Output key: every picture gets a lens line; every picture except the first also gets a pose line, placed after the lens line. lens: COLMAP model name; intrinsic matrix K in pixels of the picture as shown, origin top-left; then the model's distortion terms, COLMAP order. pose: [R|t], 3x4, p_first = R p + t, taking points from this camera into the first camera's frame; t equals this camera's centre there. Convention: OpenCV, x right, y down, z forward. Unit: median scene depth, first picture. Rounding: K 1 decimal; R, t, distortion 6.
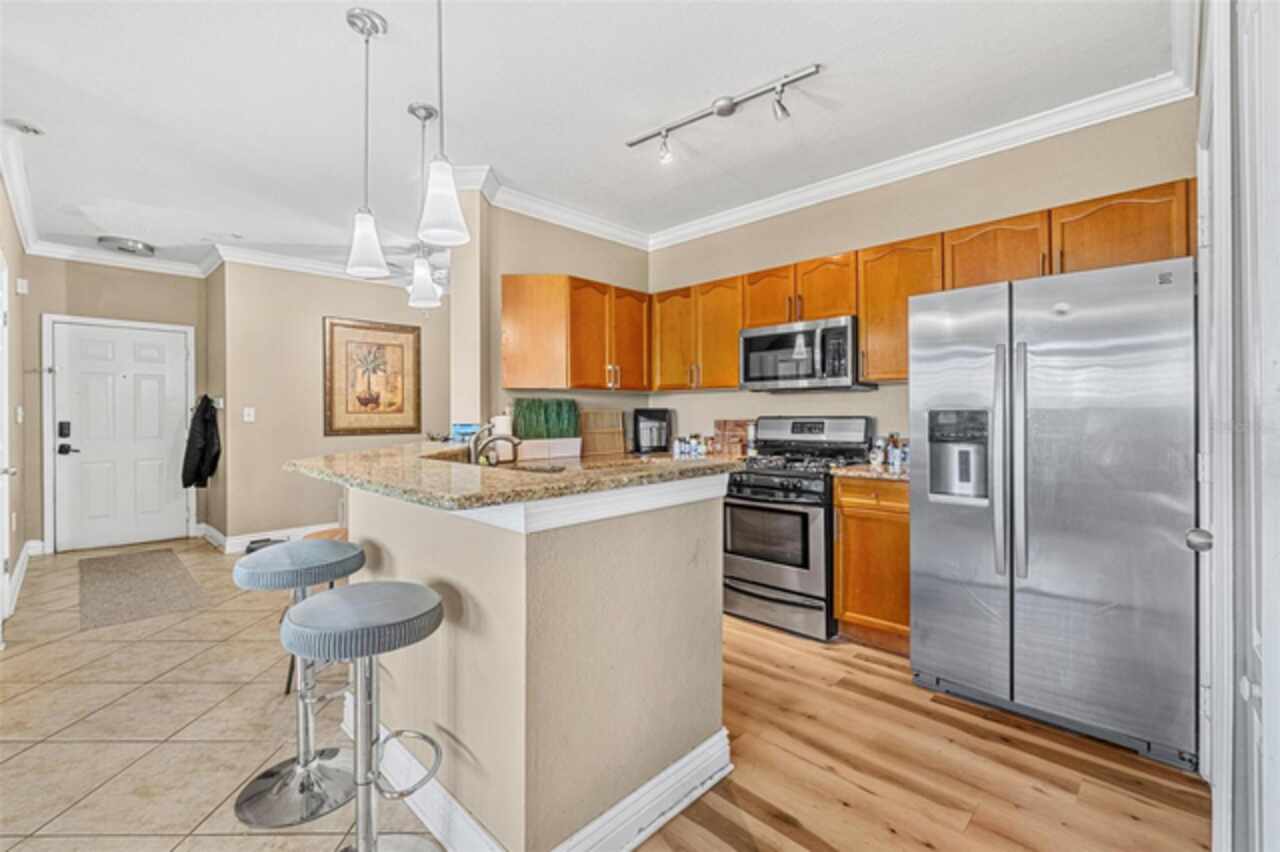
lens RADIAL K [[559.0, 0, 642.6], [0, 559.0, 422.3], [0, 0, 1]] dist [-0.003147, 0.001389]
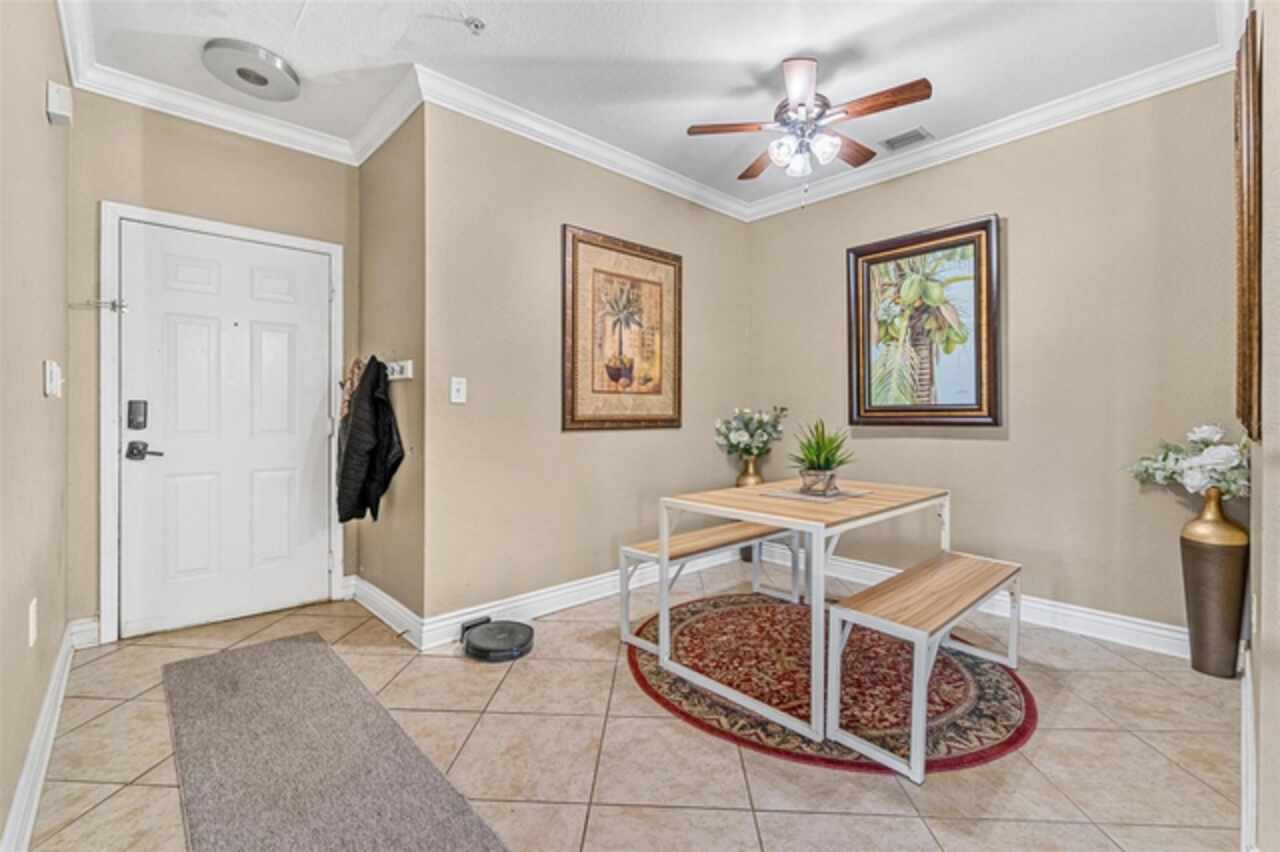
lens RADIAL K [[559.0, 0, 637.8], [0, 559.0, 421.1], [0, 0, 1]] dist [-0.003147, 0.001389]
pose [[0.998356, 0.007402, -0.056835, -0.482242], [-0.007610, 0.999965, -0.003434, 0.016336], [0.056807, 0.003861, 0.998378, 0.450484]]
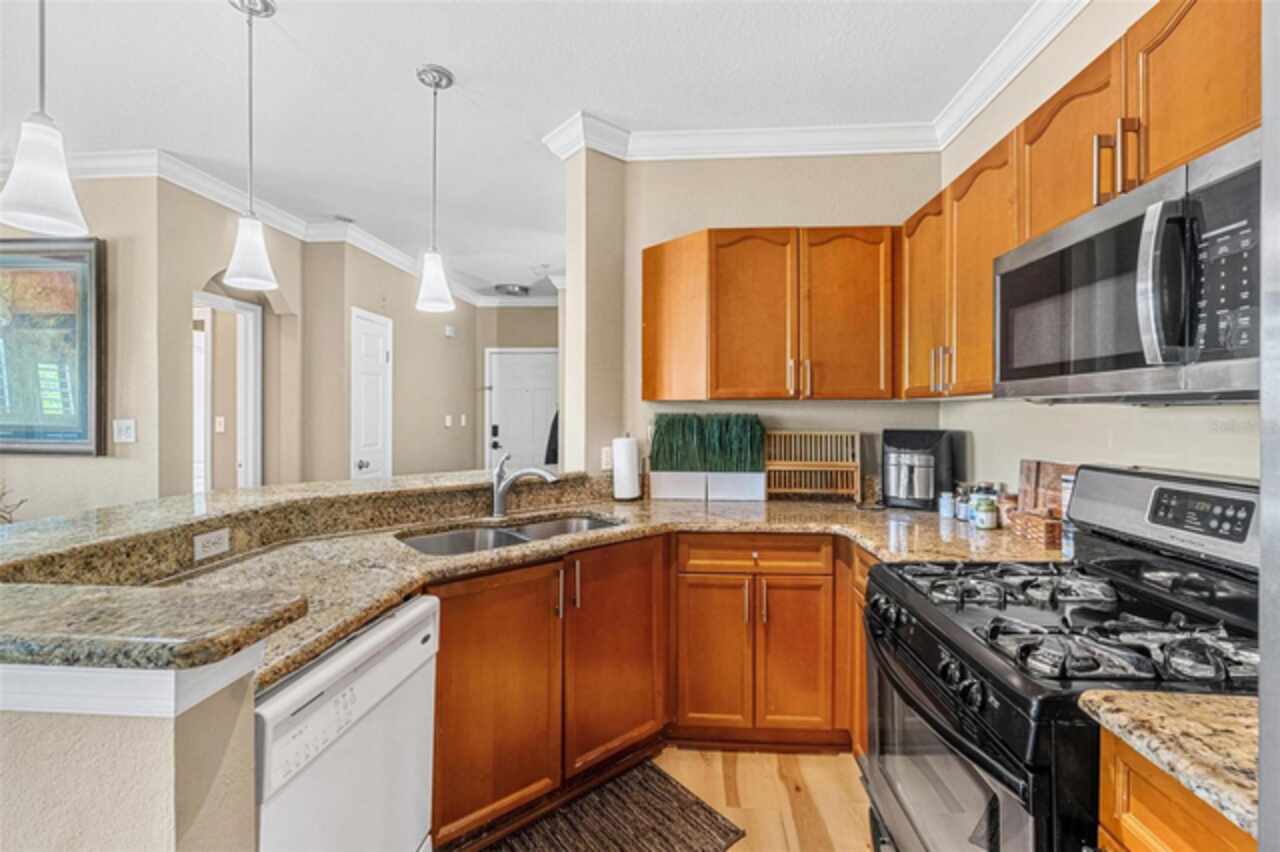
lens RADIAL K [[559.0, 0, 638.3], [0, 559.0, 417.2], [0, 0, 1]] dist [-0.003147, 0.001389]
pose [[0.642098, 0.013071, -0.766511, 0.229432], [-0.017244, 0.999848, 0.002605, -0.028888], [0.766429, 0.011545, 0.642225, 0.365189]]
